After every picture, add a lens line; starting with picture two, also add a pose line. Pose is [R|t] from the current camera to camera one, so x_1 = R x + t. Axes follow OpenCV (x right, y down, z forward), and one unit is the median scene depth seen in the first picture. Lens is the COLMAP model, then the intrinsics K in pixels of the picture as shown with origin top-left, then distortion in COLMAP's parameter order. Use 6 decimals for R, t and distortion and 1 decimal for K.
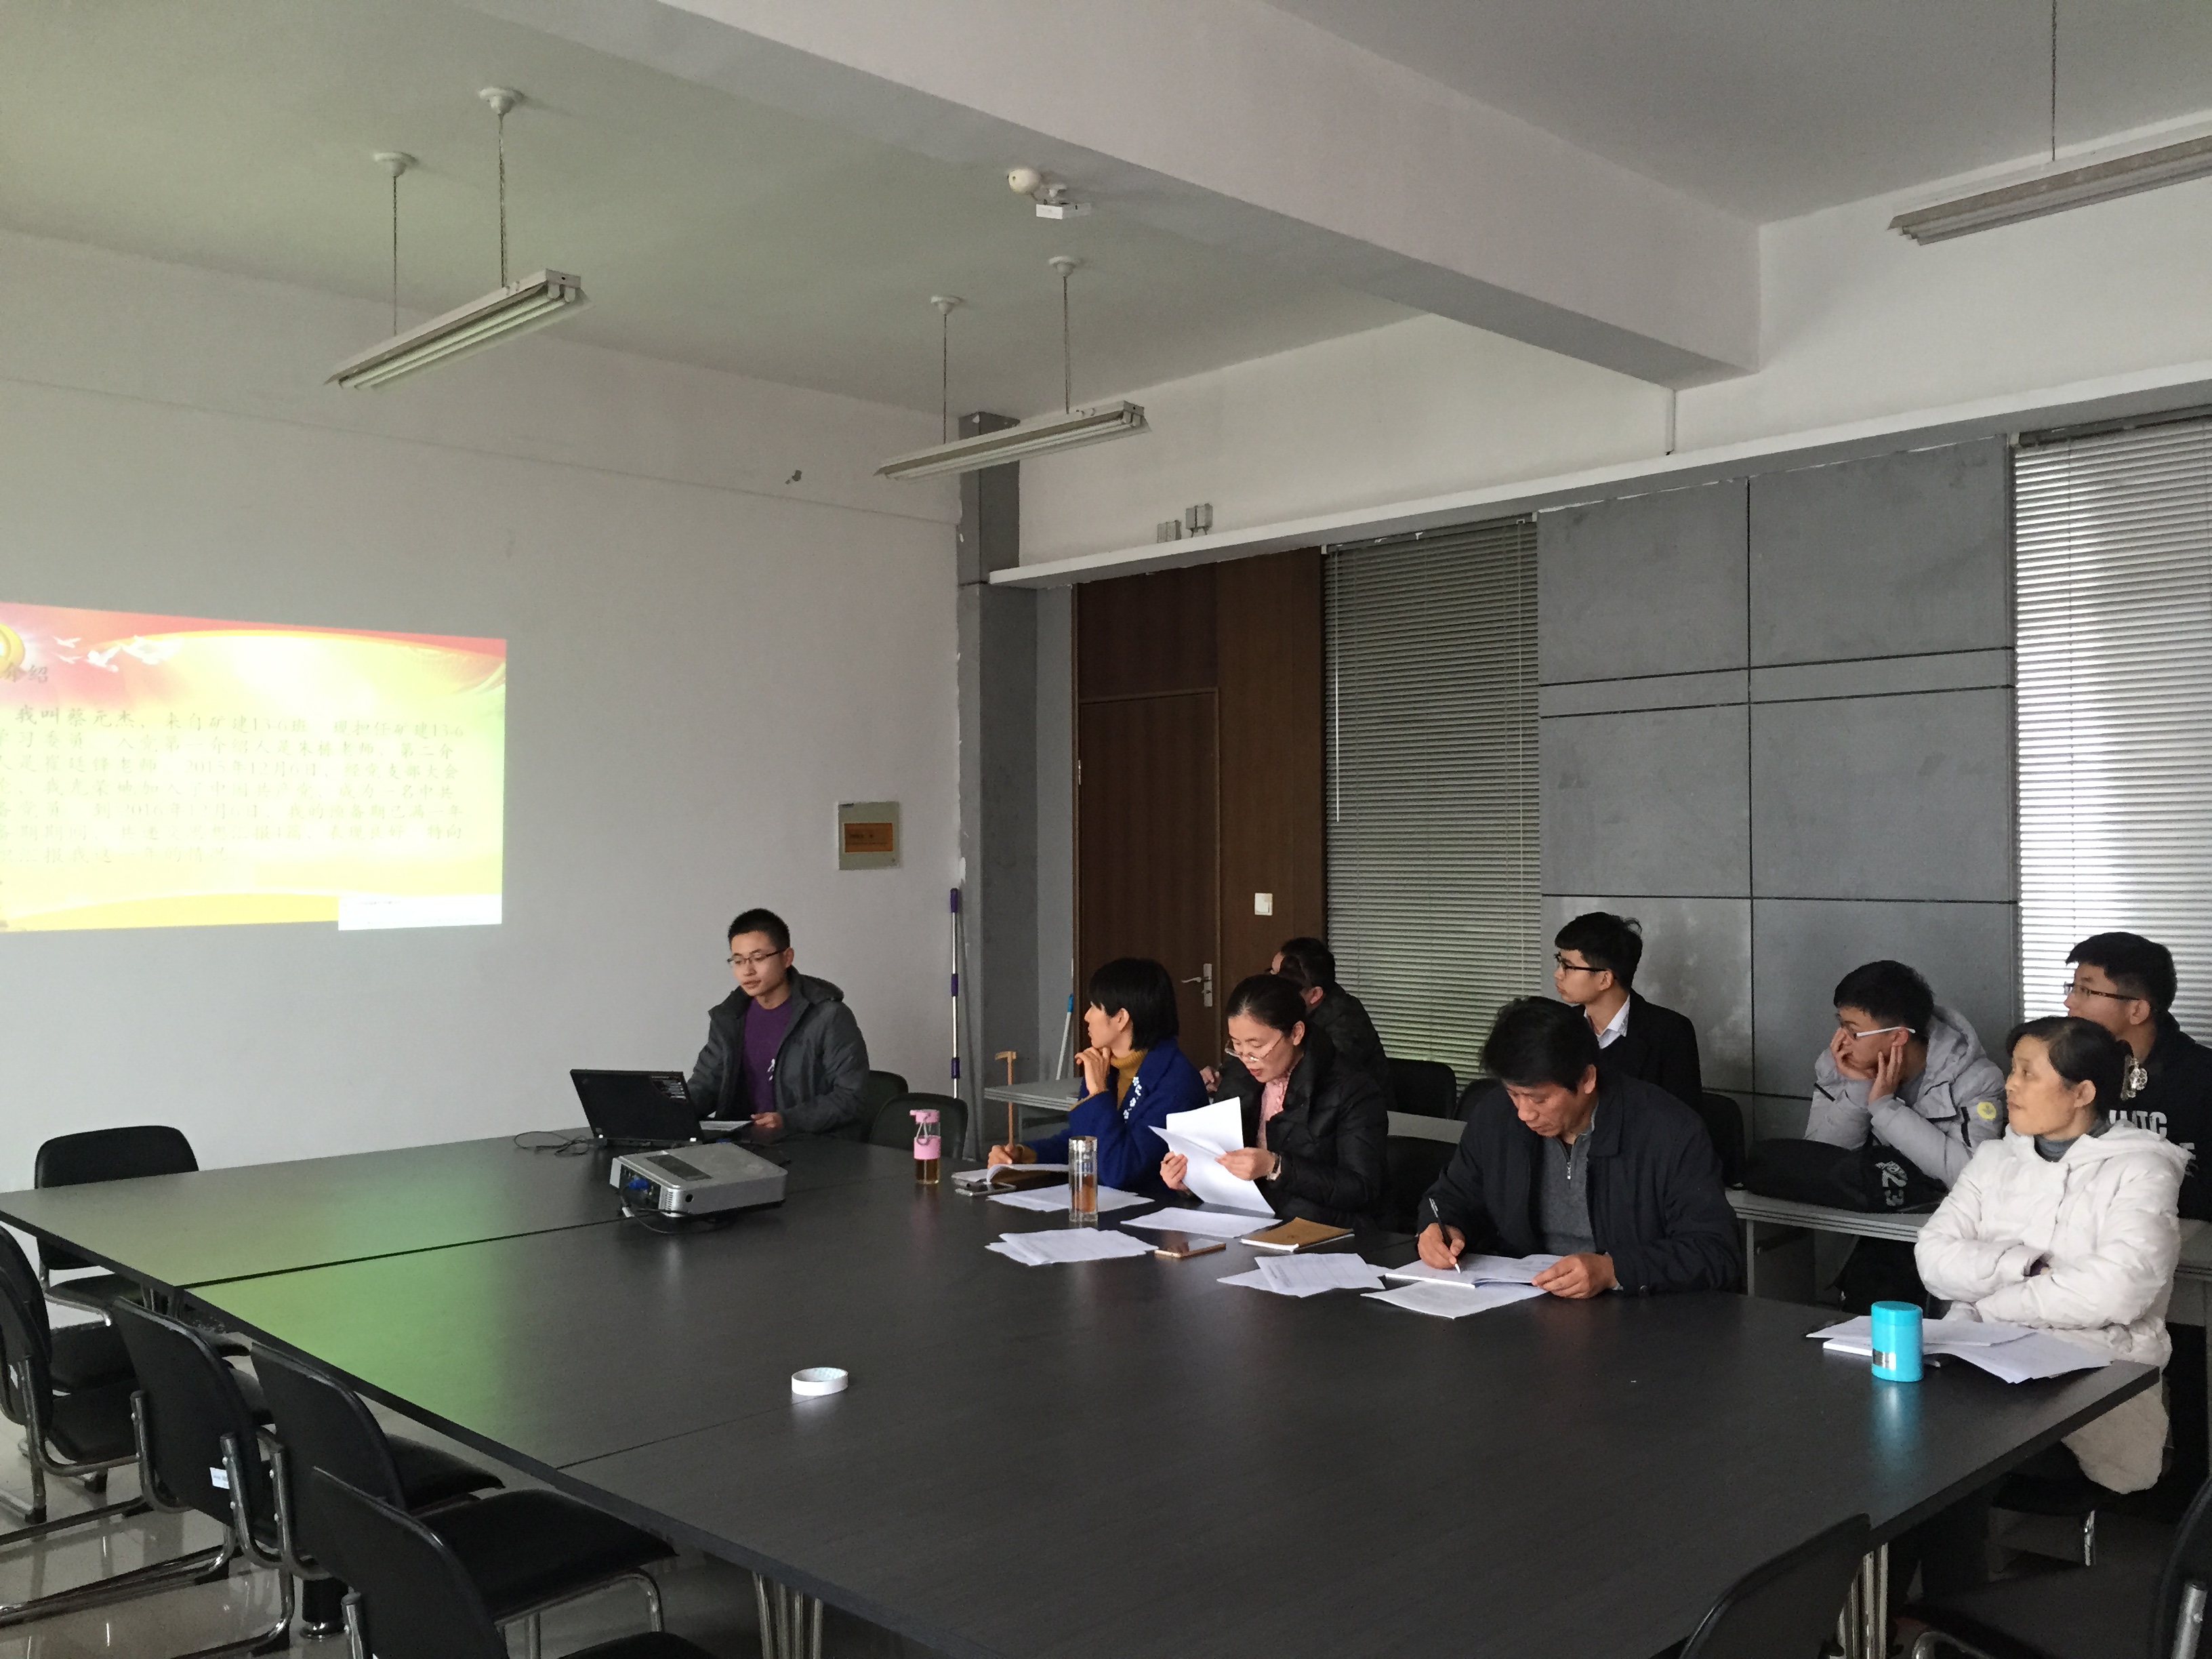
lens RADIAL K [[1896.1, 0, 1109.2], [0, 1896.1, 833.6], [0, 0, 1]] dist [0.085025, -0.102288]
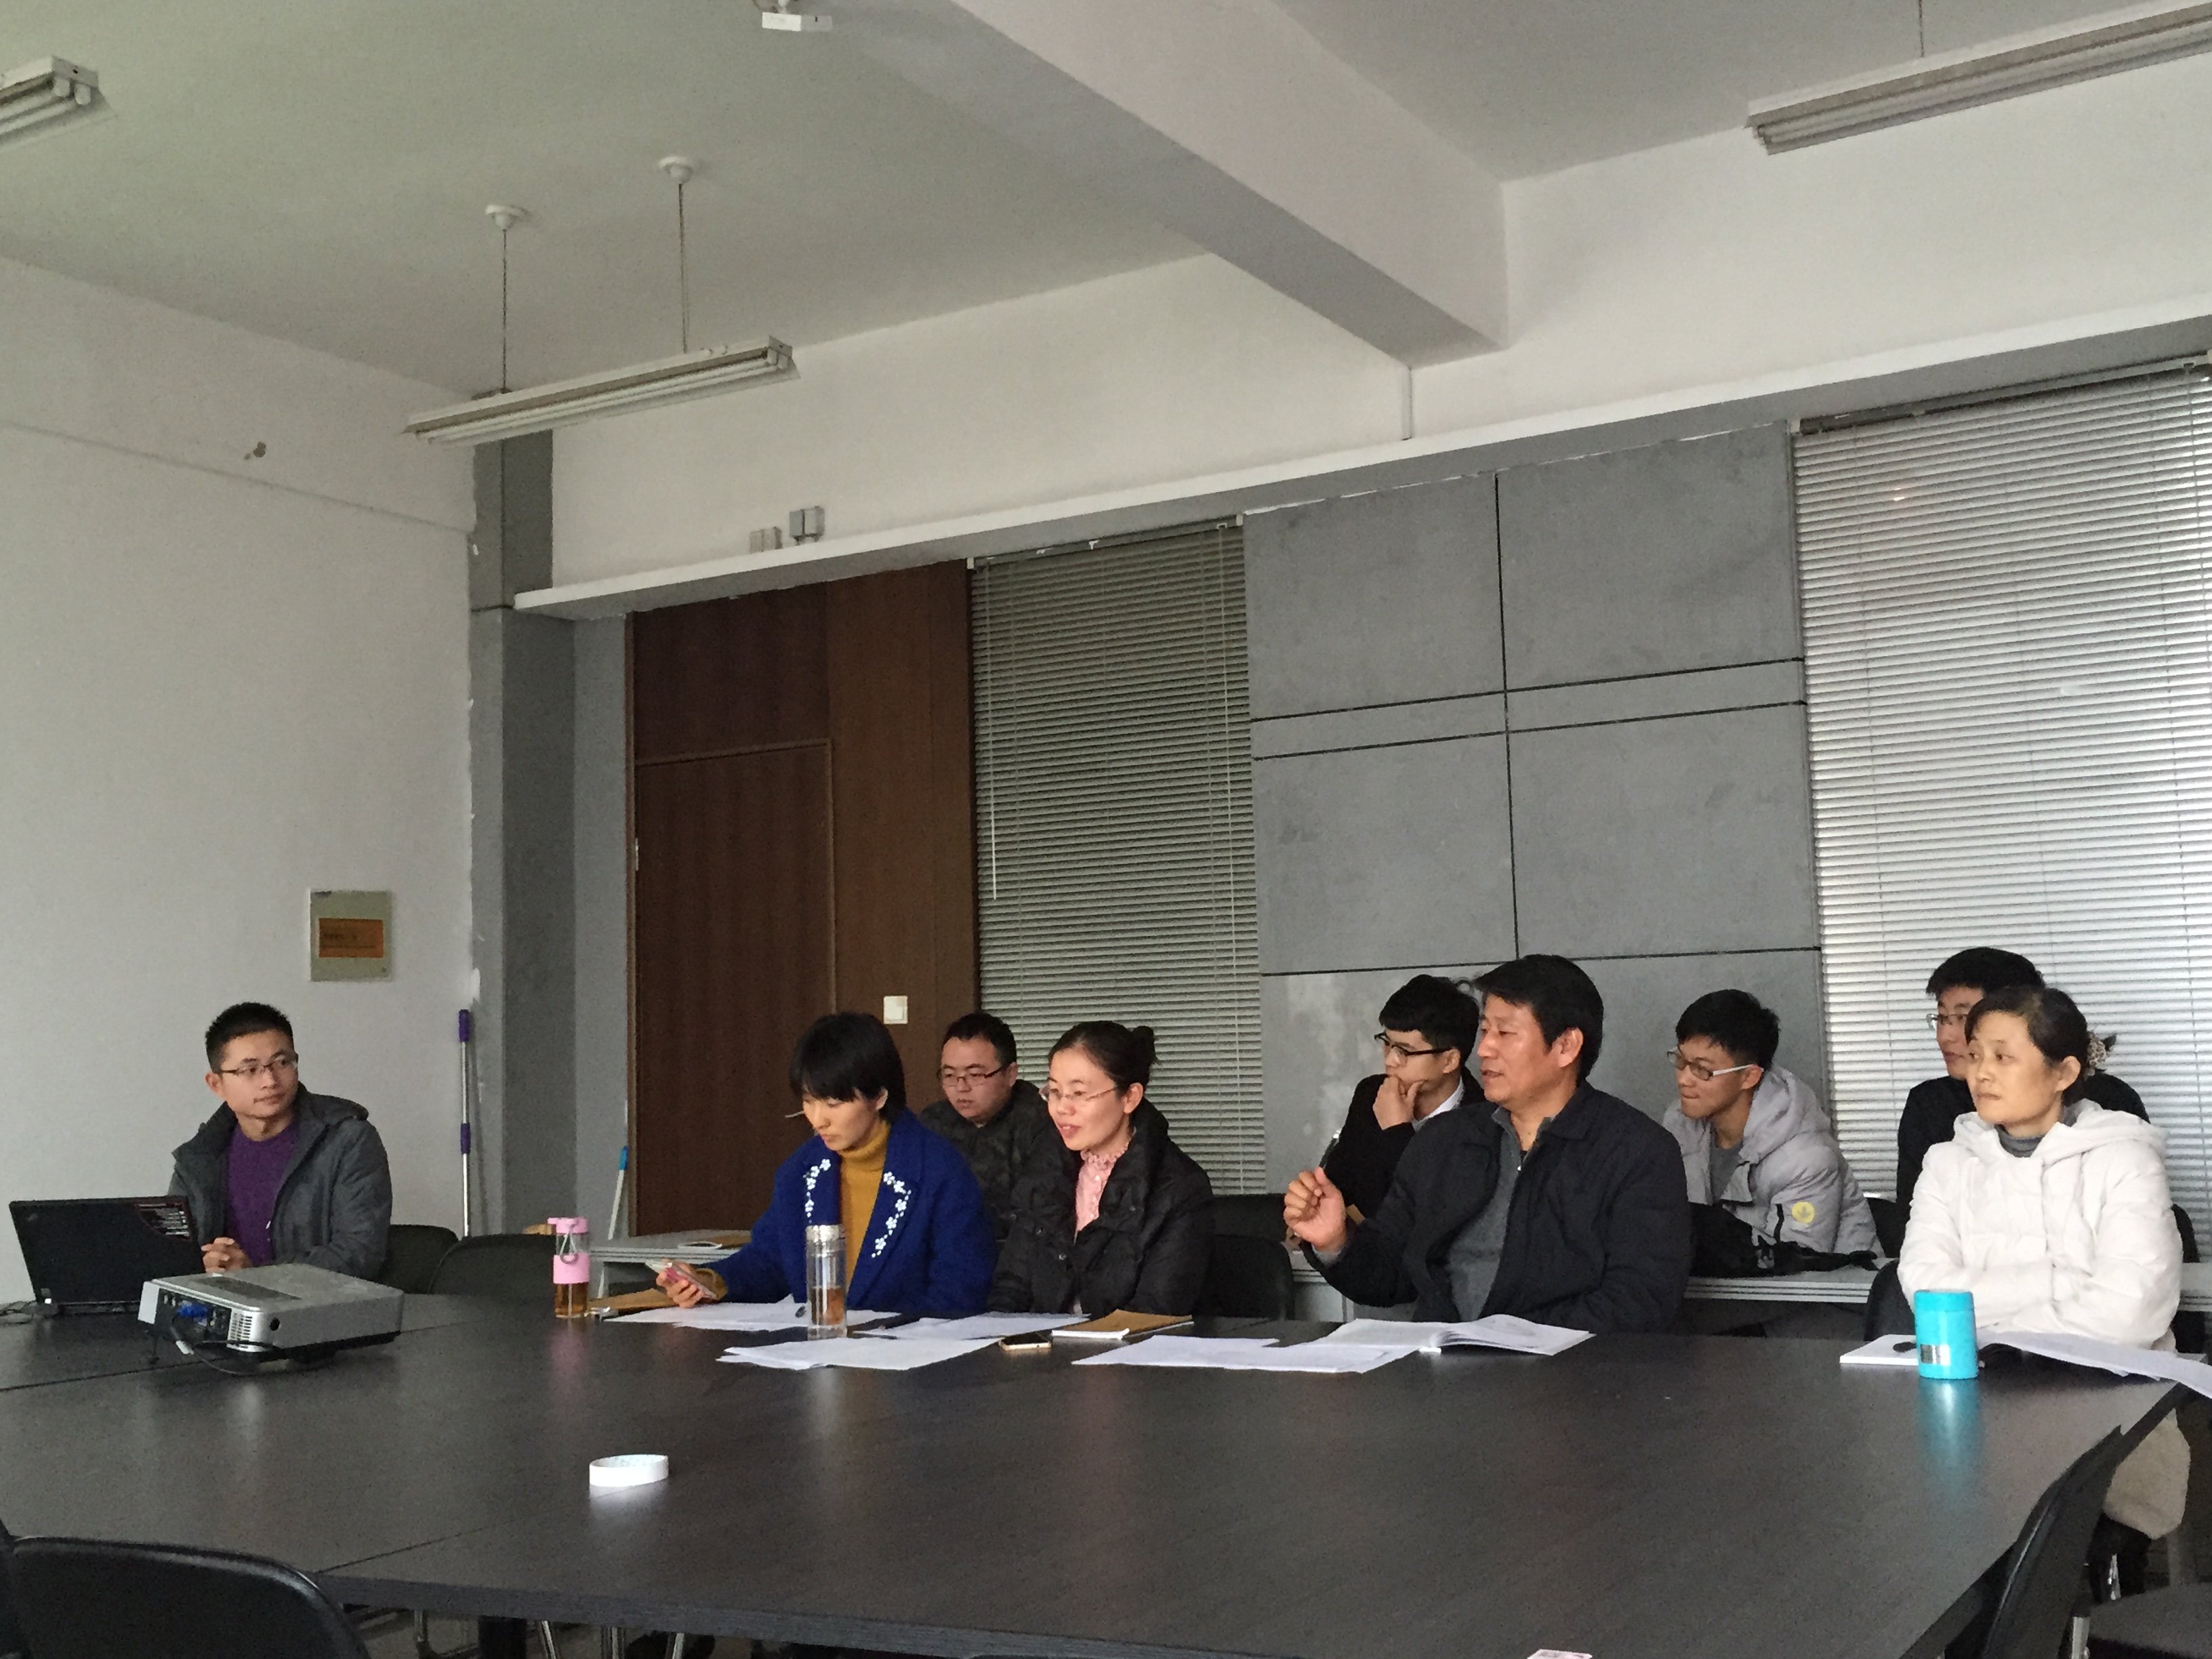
lens RADIAL K [[2358.0, 0, 1109.2], [0, 2358.0, 840.4], [0, 0, 1]] dist [0.058557, -0.043456]
pose [[0.967141, 0.003130, 0.254220, -0.107762], [0.019199, 0.996170, -0.085303, 0.069100], [-0.253513, 0.087380, 0.963377, 0.041119]]
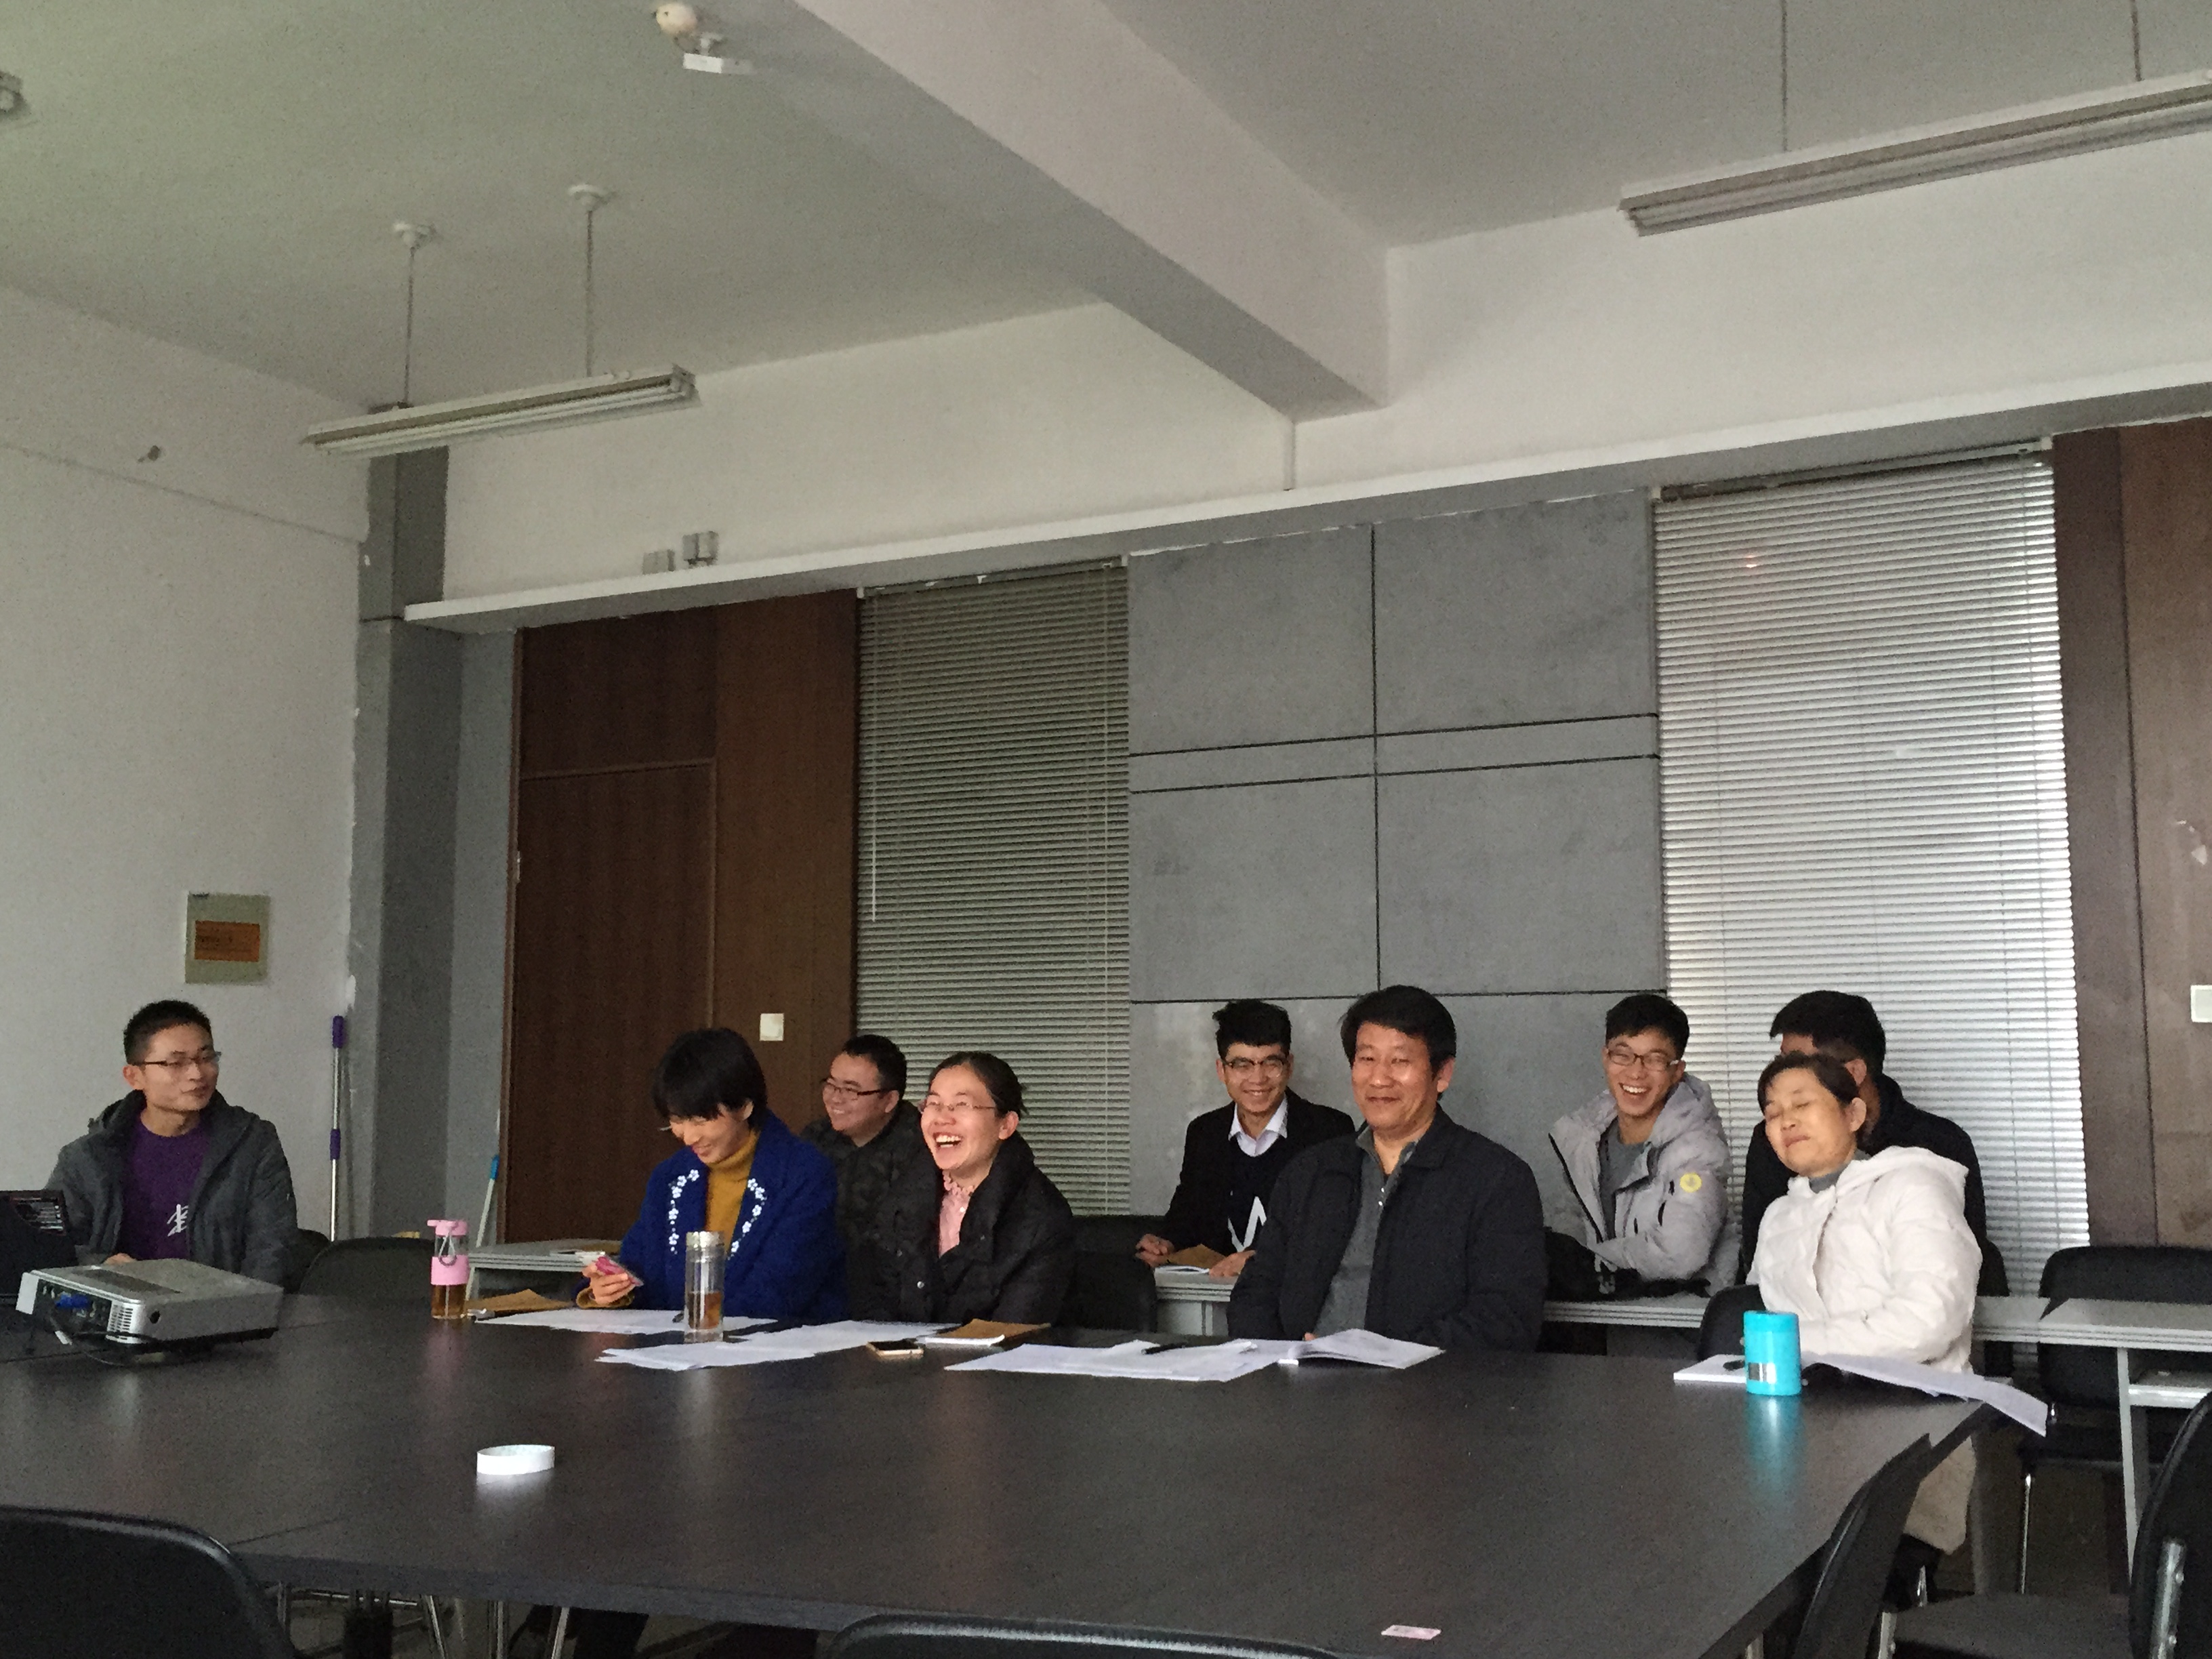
lens RADIAL K [[2325.0, 0, 1109.1], [0, 2325.0, 841.3], [0, 0, 1]] dist [0.062843, -0.033673]
pose [[0.950758, 0.037211, 0.307692, -0.116907], [-0.007162, 0.995139, -0.098216, 0.072133], [-0.309851, 0.091176, 0.946404, 0.026706]]
